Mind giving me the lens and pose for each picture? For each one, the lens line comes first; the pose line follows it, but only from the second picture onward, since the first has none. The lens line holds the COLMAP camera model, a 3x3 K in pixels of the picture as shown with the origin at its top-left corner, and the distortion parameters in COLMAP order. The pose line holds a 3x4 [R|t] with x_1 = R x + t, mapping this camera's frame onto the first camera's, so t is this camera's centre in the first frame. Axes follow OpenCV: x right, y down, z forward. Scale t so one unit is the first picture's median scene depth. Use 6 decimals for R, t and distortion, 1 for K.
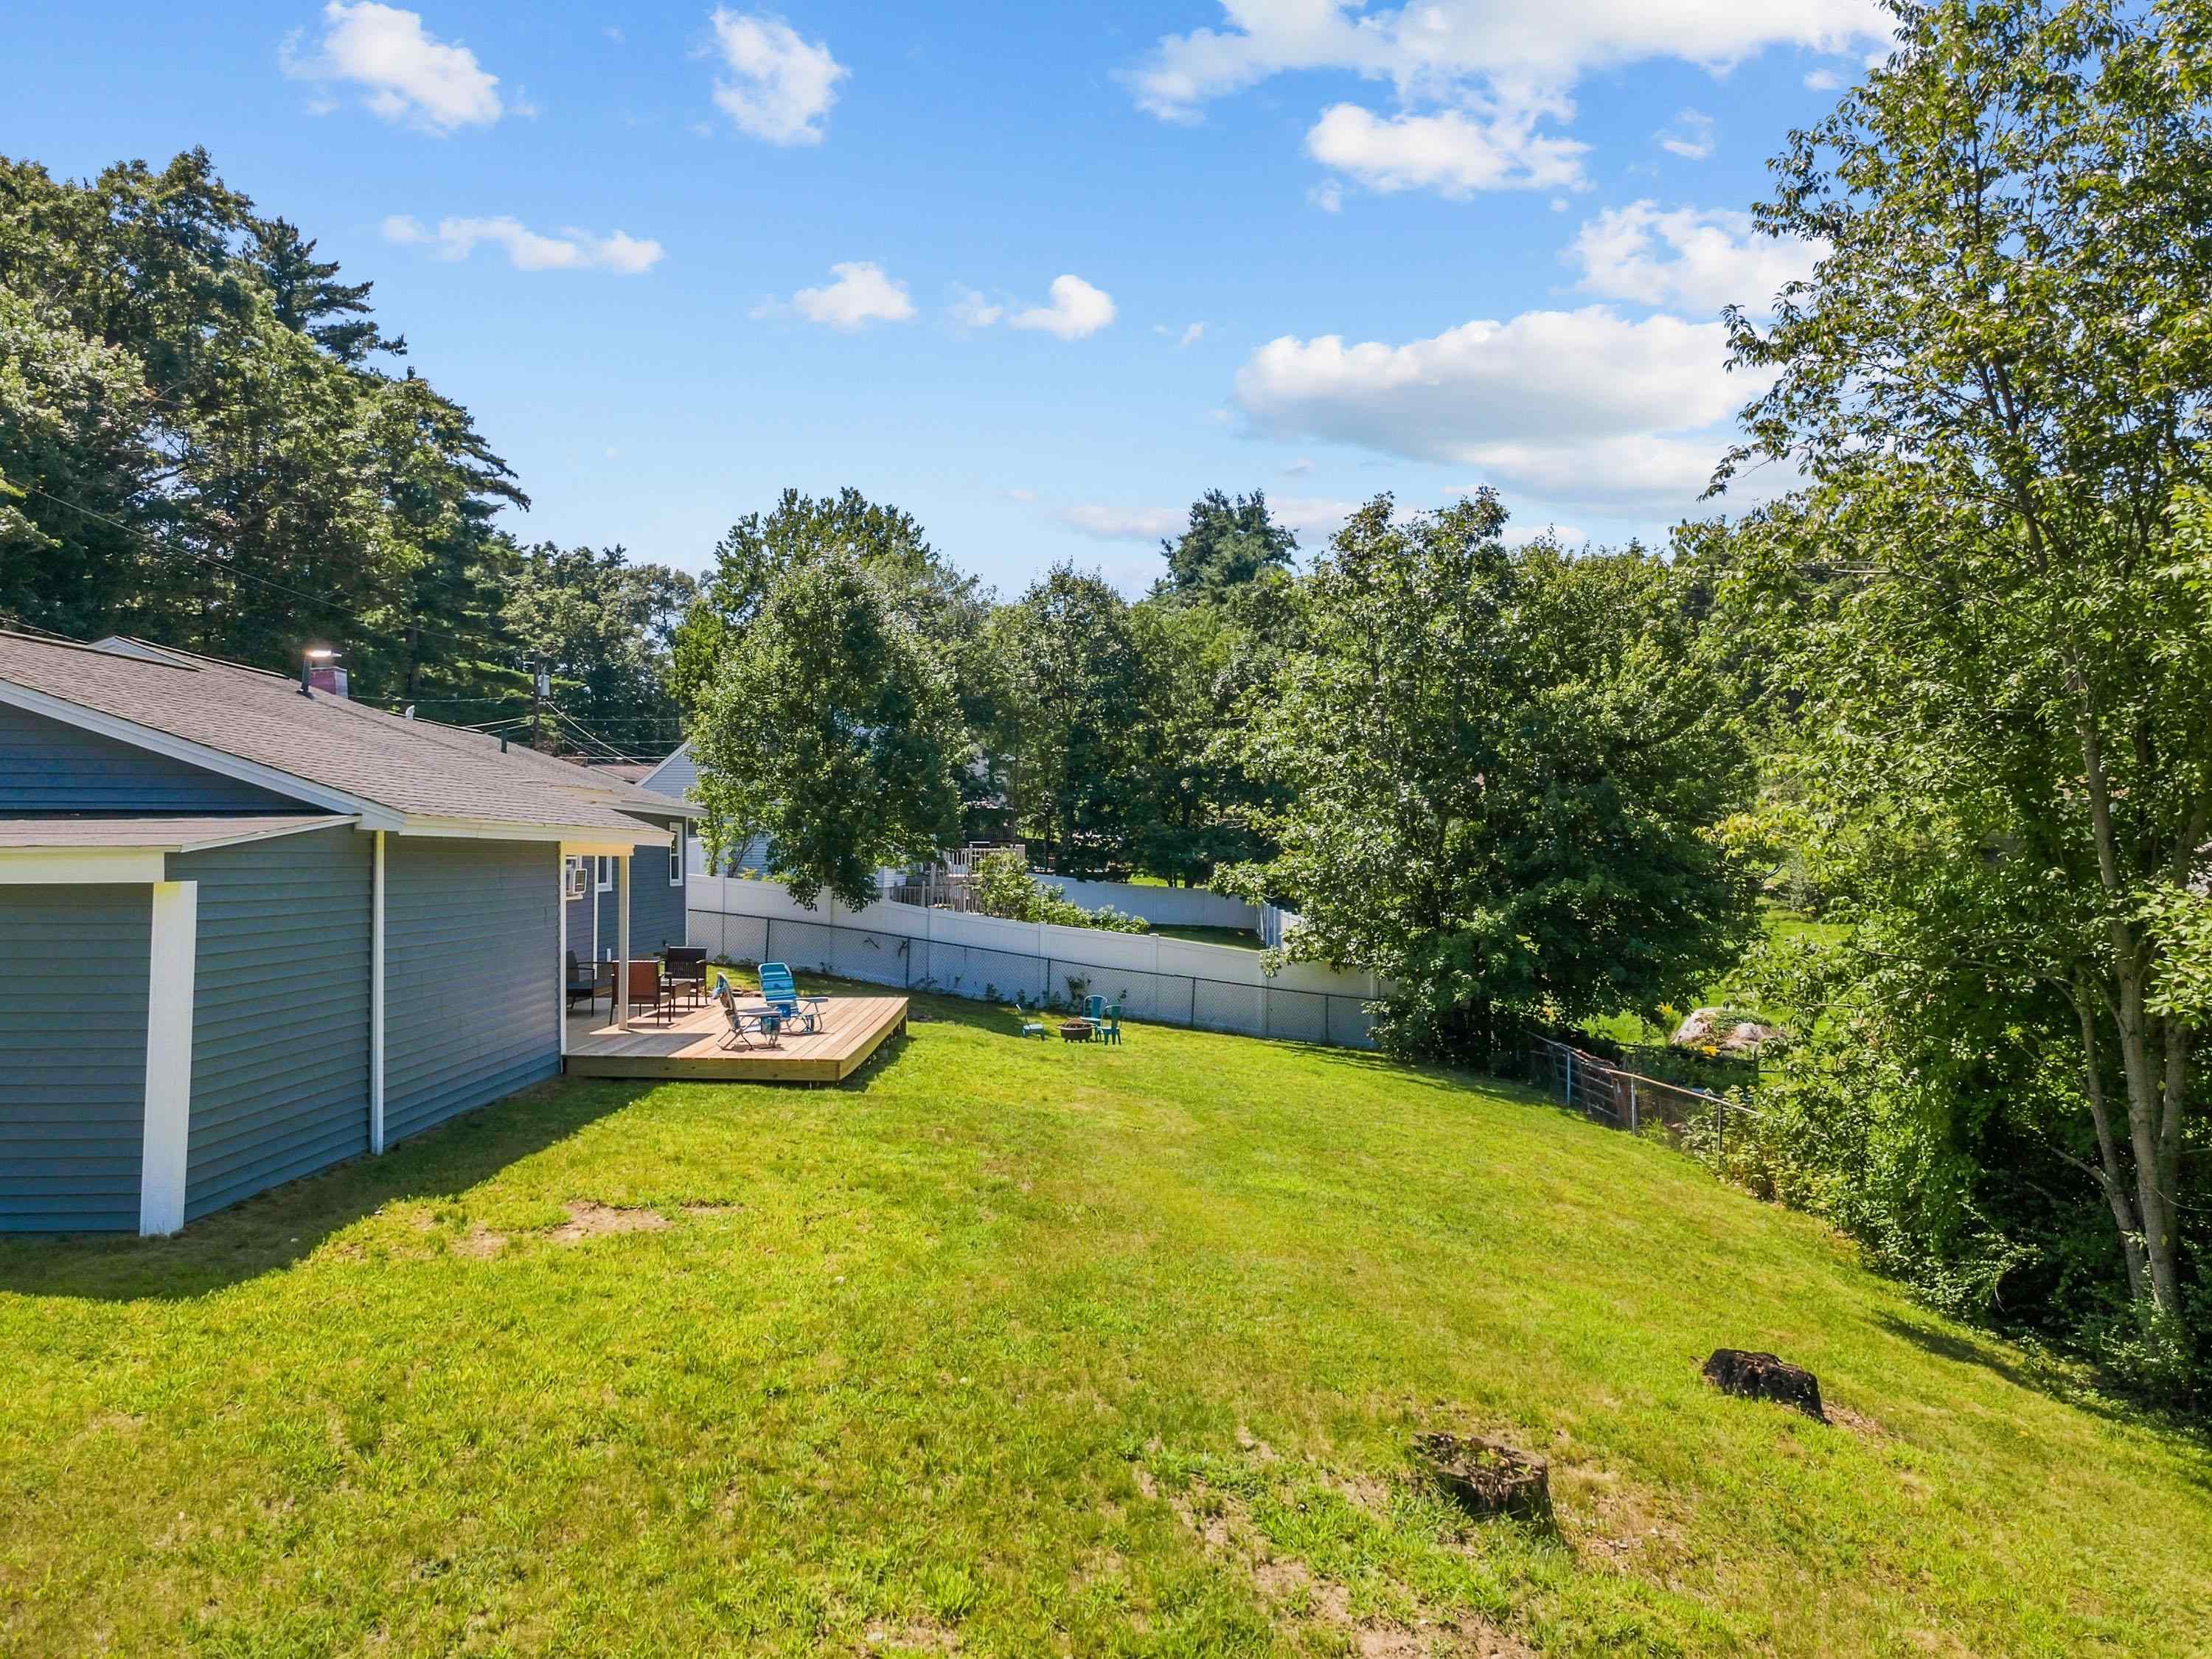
lens RADIAL K [[1608.1, 0, 1110.8], [0, 1608.1, 836.2], [0, 0, 1]] dist [0.033953, 0.022404]
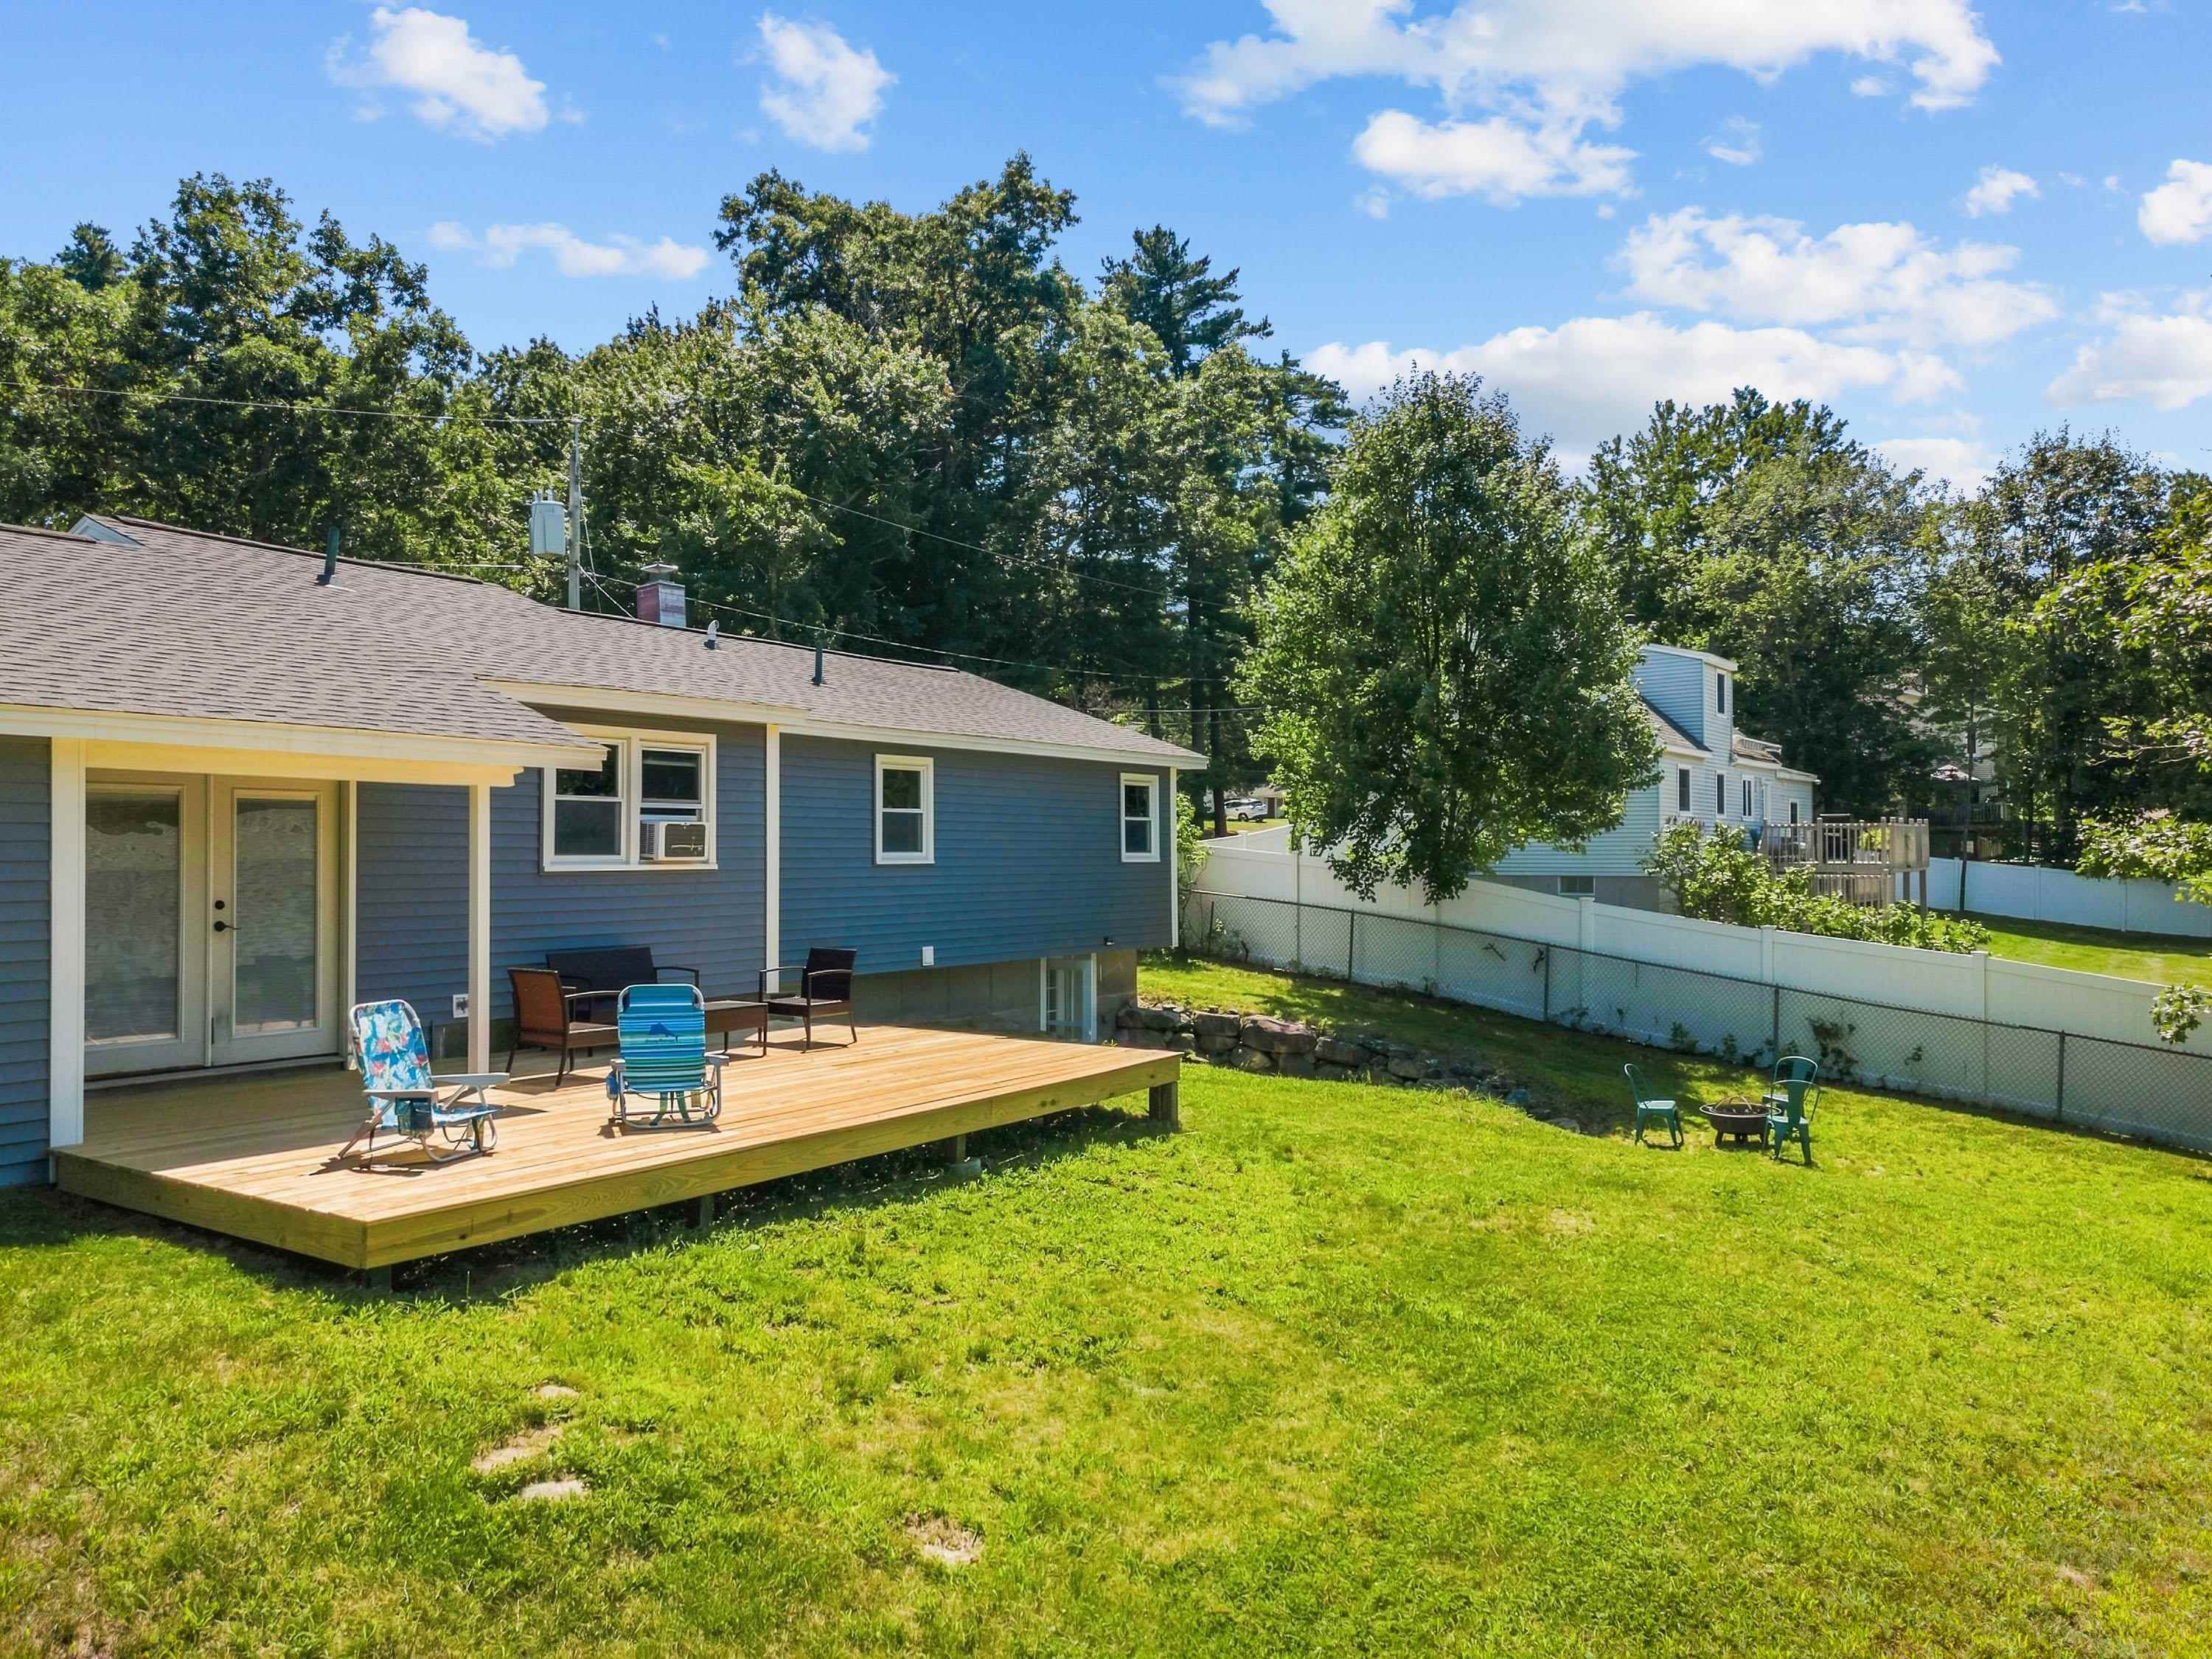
lens RADIAL K [[1608.1, 0, 1094.4], [0, 1608.1, 822.7], [0, 0, 1]] dist [0.033953, 0.022404]
pose [[0.806481, -0.013432, -0.591107, 0.053600], [0.008139, 0.999899, -0.011616, 0.008325], [0.591204, 0.004557, 0.806509, 0.157680]]
